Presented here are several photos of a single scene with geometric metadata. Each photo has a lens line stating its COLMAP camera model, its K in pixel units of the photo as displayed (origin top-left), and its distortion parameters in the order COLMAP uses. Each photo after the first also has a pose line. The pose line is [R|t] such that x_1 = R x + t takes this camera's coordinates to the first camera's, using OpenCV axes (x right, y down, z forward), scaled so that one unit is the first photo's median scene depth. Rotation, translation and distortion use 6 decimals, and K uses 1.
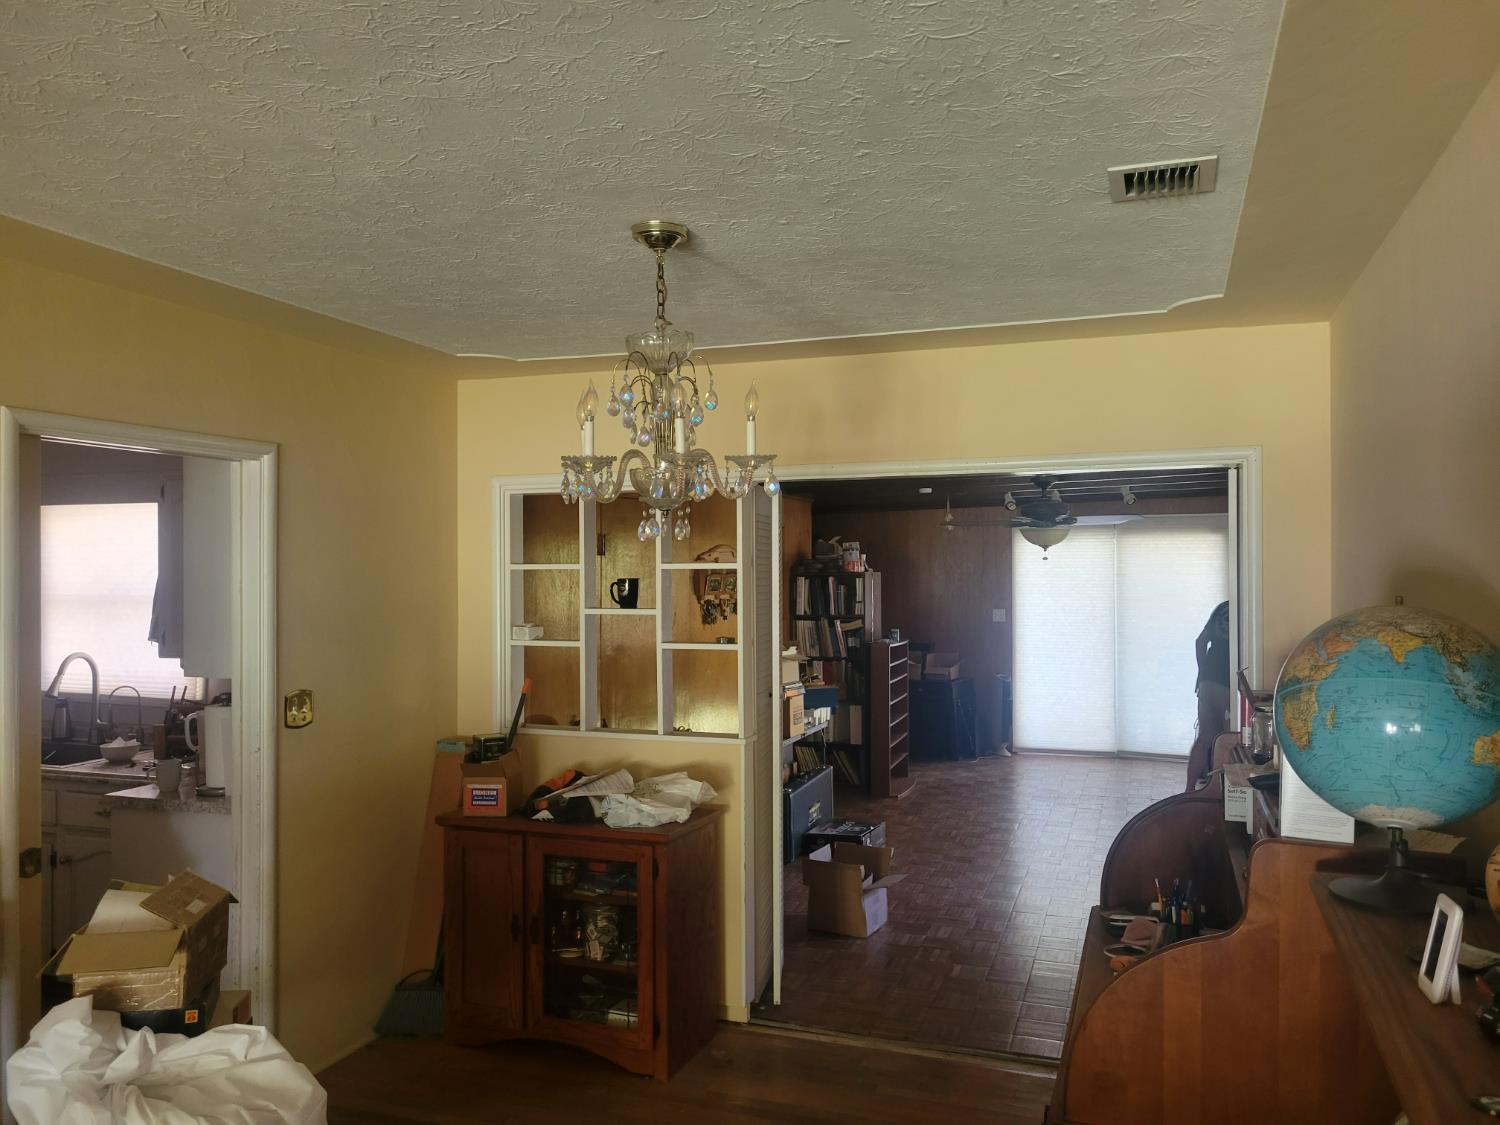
lens RADIAL K [[1121.4, 0, 755.8], [0, 1121.4, 563.5], [0, 0, 1]] dist [0.037516, 0.000335]
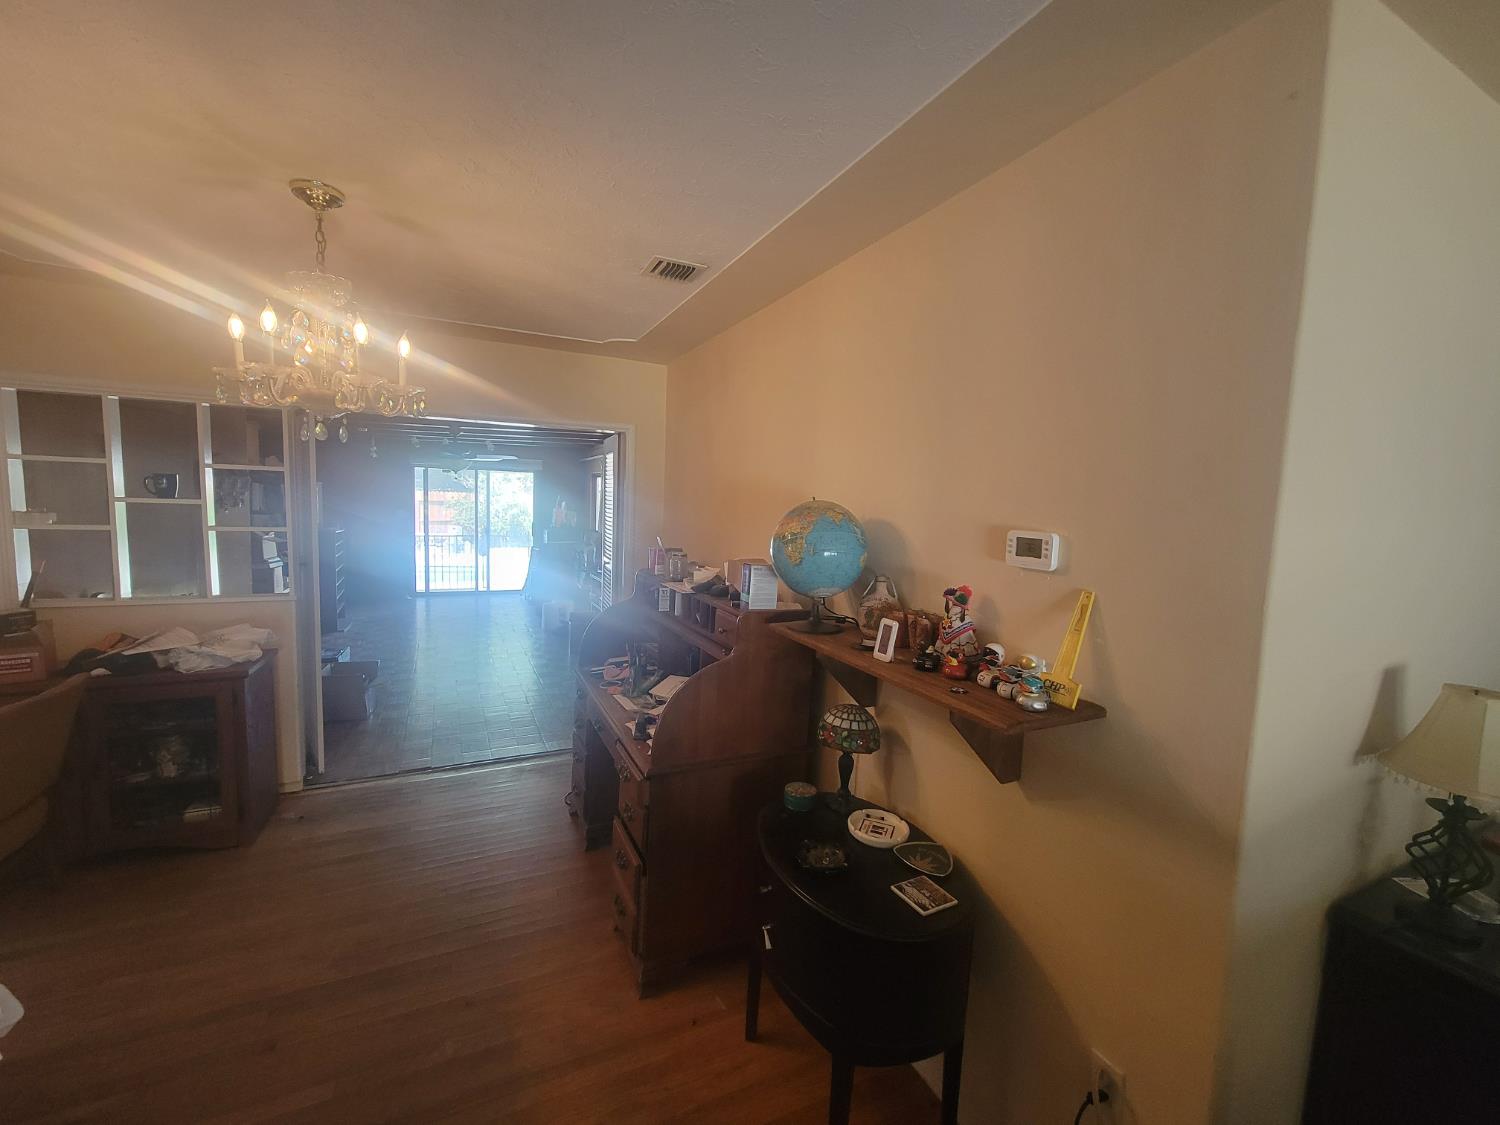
lens RADIAL K [[611.7, 0, 749.1], [0, 611.7, 563.6], [0, 0, 1]] dist [0.000728, 0.000061]
pose [[0.711610, -0.043814, 0.701207, -0.149654], [-0.042479, 0.993544, 0.105190, 0.015035], [-0.701289, -0.104641, 0.705155, 0.086796]]
